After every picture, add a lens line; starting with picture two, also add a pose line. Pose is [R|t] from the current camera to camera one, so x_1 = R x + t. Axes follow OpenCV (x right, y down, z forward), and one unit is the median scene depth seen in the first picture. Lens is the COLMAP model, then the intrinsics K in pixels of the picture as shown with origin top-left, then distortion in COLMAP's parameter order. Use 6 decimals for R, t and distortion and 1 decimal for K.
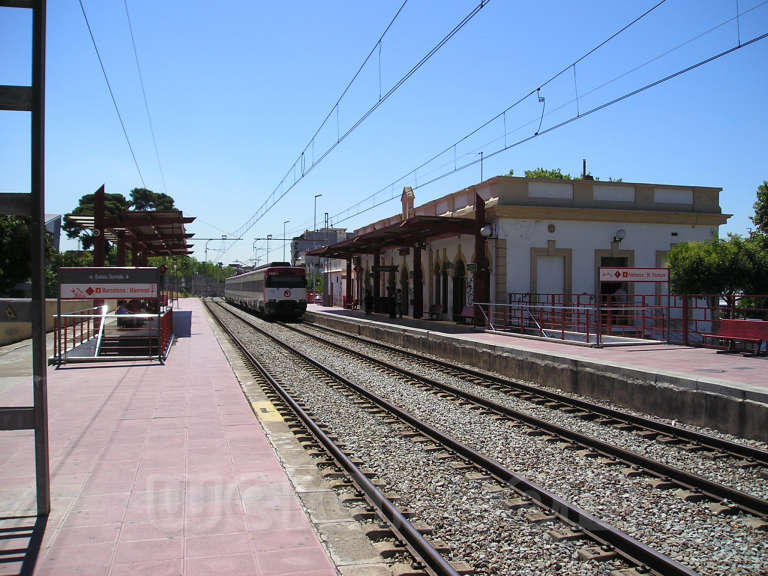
lens RADIAL K [[792.2, 0, 386.2], [0, 792.2, 285.8], [0, 0, 1]] dist [-0.099219, 0.000000]
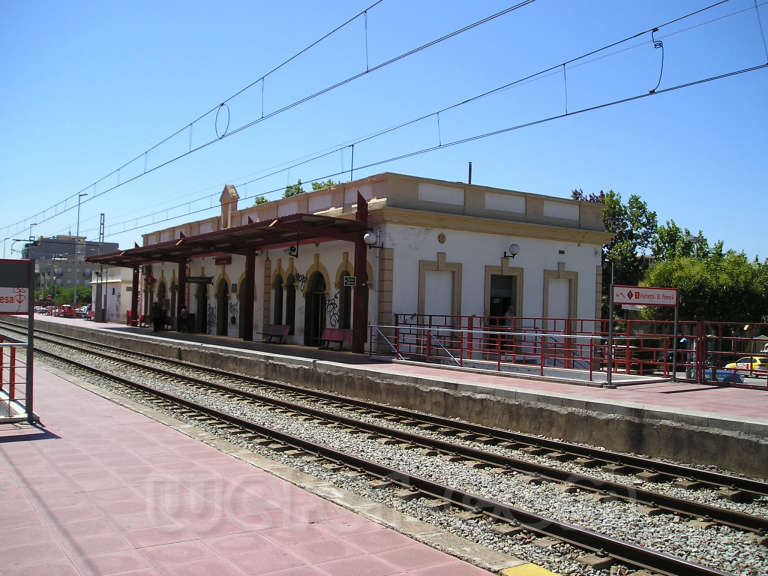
lens RADIAL K [[792.2, 0, 385.4], [0, 792.2, 293.9], [0, 0, 1]] dist [-0.099219, 0.000000]
pose [[0.945037, 0.028479, 0.325720, -0.115669], [-0.024752, 0.999572, -0.015581, 0.001701], [-0.326024, 0.006662, 0.945338, 0.192669]]
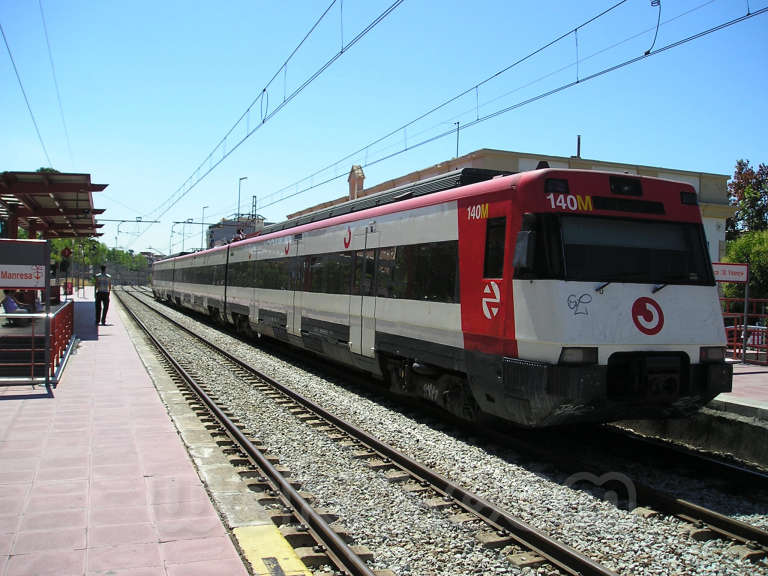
lens RADIAL K [[792.2, 0, 387.0], [0, 792.2, 294.3], [0, 0, 1]] dist [-0.099219, 0.000000]
pose [[0.993762, 0.021826, 0.109362, -0.041951], [-0.023938, 0.999551, 0.018038, 0.001035], [-0.108919, -0.020543, 0.993838, 0.170378]]
